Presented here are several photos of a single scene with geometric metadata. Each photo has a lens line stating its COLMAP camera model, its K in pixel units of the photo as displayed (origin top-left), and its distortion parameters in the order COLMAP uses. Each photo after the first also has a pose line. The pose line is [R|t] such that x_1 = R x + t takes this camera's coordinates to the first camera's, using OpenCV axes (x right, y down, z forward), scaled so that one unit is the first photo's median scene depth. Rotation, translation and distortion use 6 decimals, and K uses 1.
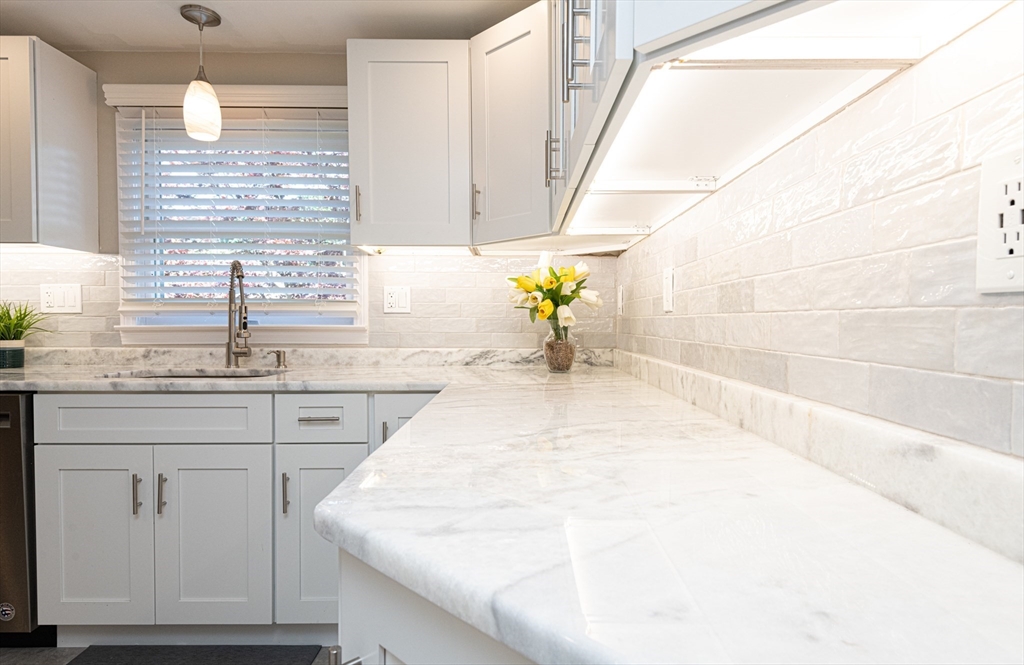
lens RADIAL K [[555.7, 0, 516.2], [0, 555.7, 337.0], [0, 0, 1]] dist [0.033200, -0.019894]
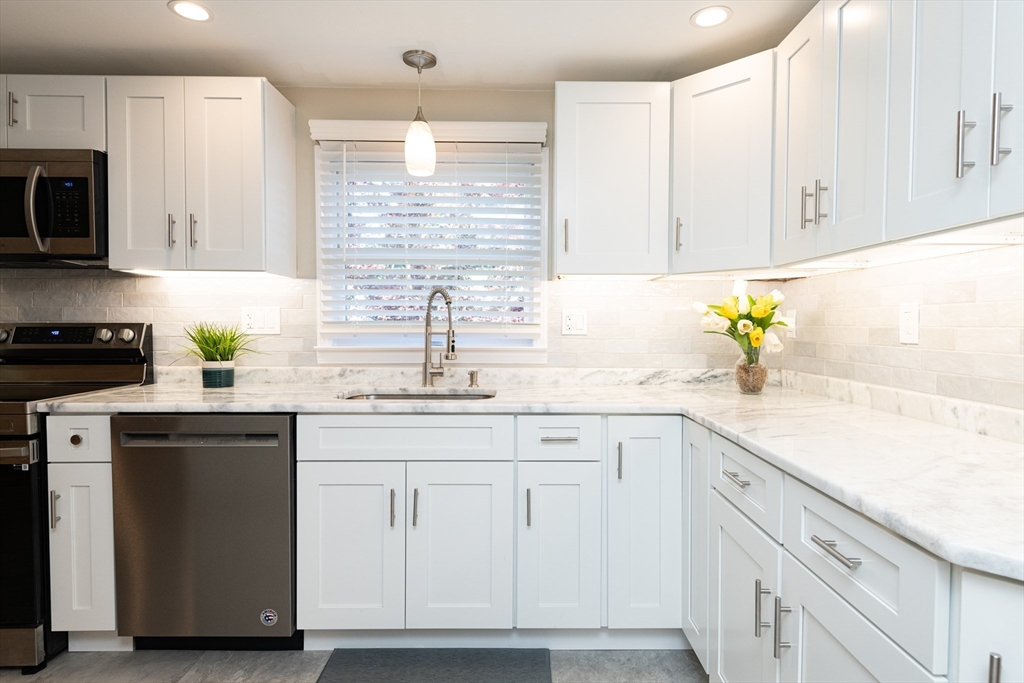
lens RADIAL K [[561.3, 0, 519.9], [0, 561.3, 339.7], [0, 0, 1]] dist [0.036716, -0.020295]
pose [[0.999972, 0.003274, 0.006687, -0.343051], [-0.003277, 0.999994, 0.000562, -0.036021], [-0.006685, -0.000584, 0.999977, -0.070710]]
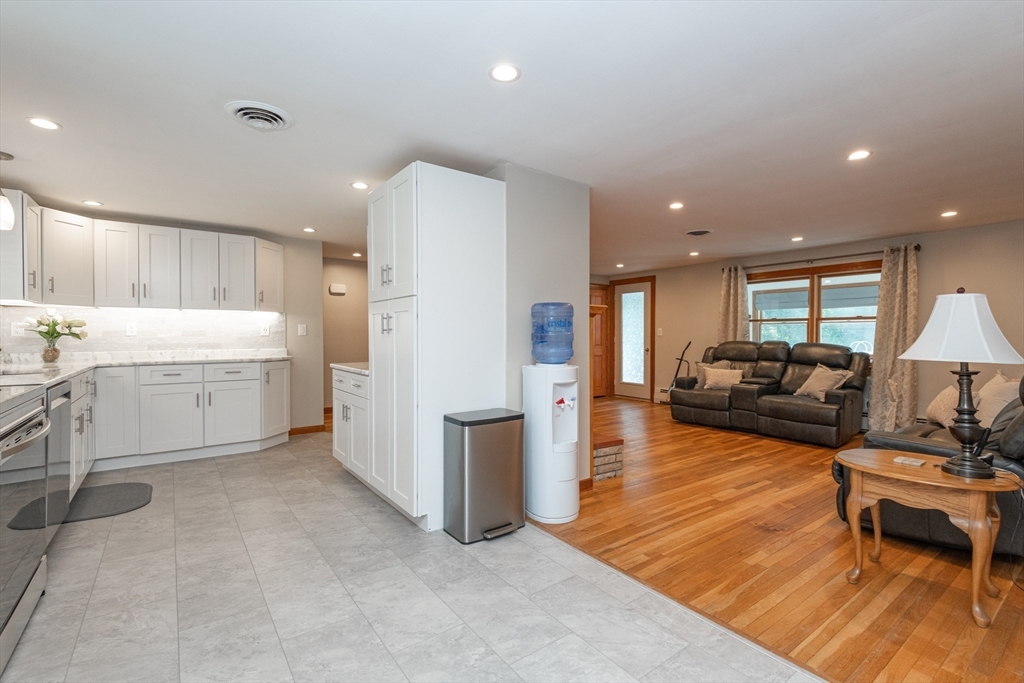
lens RADIAL K [[467.0, 0, 513.6], [0, 467.0, 338.5], [0, 0, 1]] dist [0.022026, -0.012432]
pose [[-0.589485, -0.005782, 0.807759, -2.331438], [0.026175, 0.999313, 0.026255, -0.030968], [-0.807355, 0.036620, -0.588928, 0.564248]]
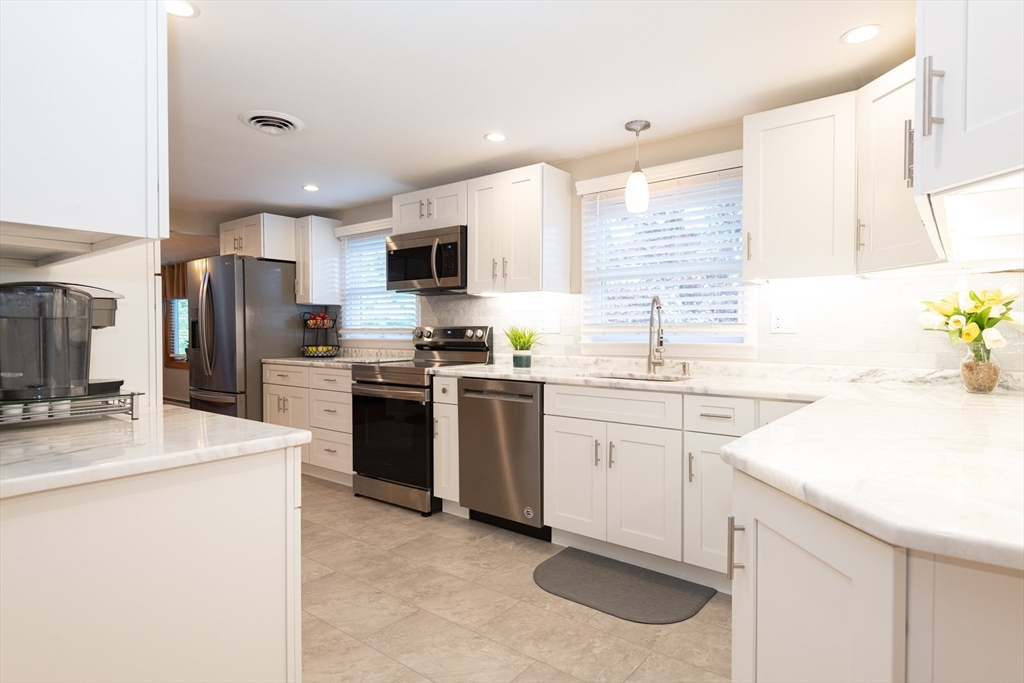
lens RADIAL K [[561.3, 0, 519.9], [0, 561.3, 339.7], [0, 0, 1]] dist [0.036716, -0.020295]
pose [[0.787153, 0.009011, -0.616692, 0.084105], [-0.016339, 0.999847, -0.006245, -0.014241], [0.616541, 0.014992, 0.787180, -0.275705]]
